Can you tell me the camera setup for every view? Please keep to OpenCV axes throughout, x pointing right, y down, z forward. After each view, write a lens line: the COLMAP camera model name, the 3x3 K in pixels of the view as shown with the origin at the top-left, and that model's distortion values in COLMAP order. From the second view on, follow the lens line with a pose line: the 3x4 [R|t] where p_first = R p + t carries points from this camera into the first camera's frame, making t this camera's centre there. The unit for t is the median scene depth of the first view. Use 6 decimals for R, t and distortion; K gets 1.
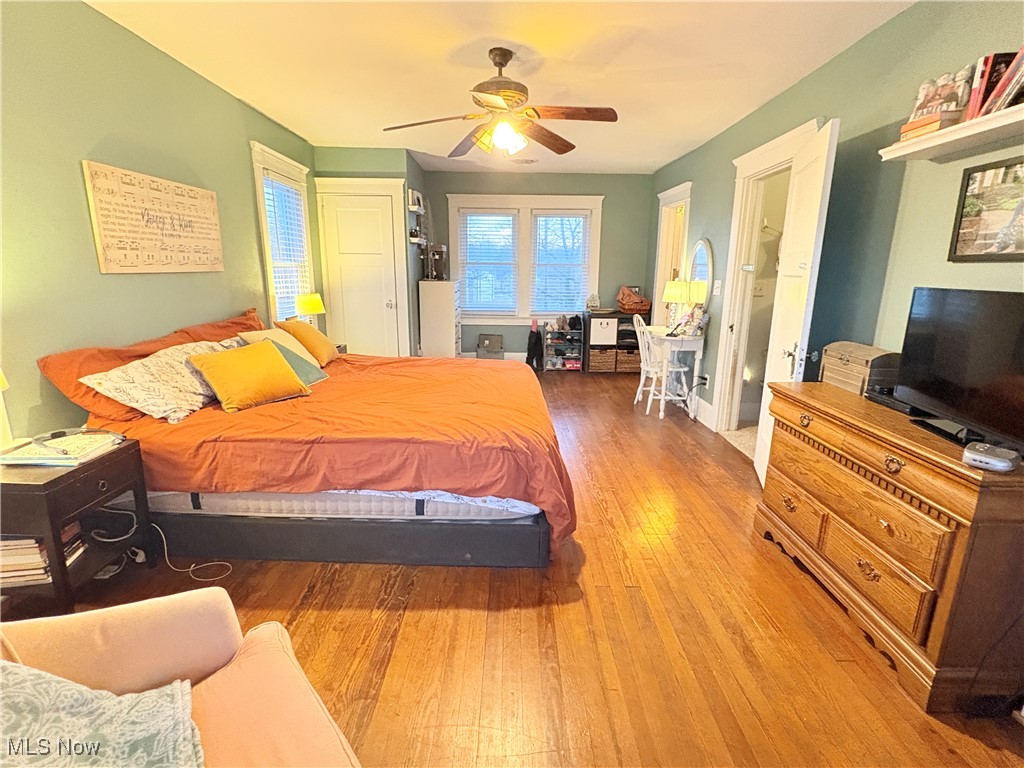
lens RADIAL K [[483.8, 0, 512.0], [0, 483.8, 381.4], [0, 0, 1]] dist [-0.000765, -0.000126]
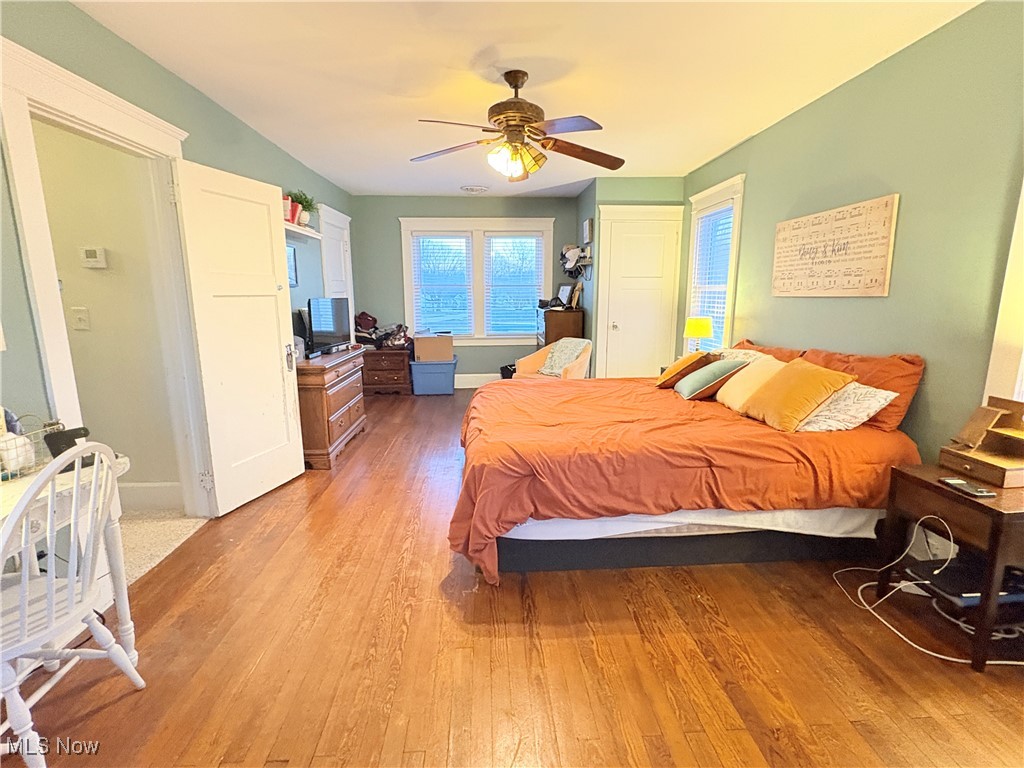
lens RADIAL K [[483.8, 0, 511.8], [0, 483.8, 381.9], [0, 0, 1]] dist [-0.000765, -0.000126]
pose [[-0.998736, 0.003281, -0.050149, 0.035913], [-0.016912, 0.917733, 0.396839, -0.475330], [0.047326, 0.397185, -0.916517, 2.066538]]
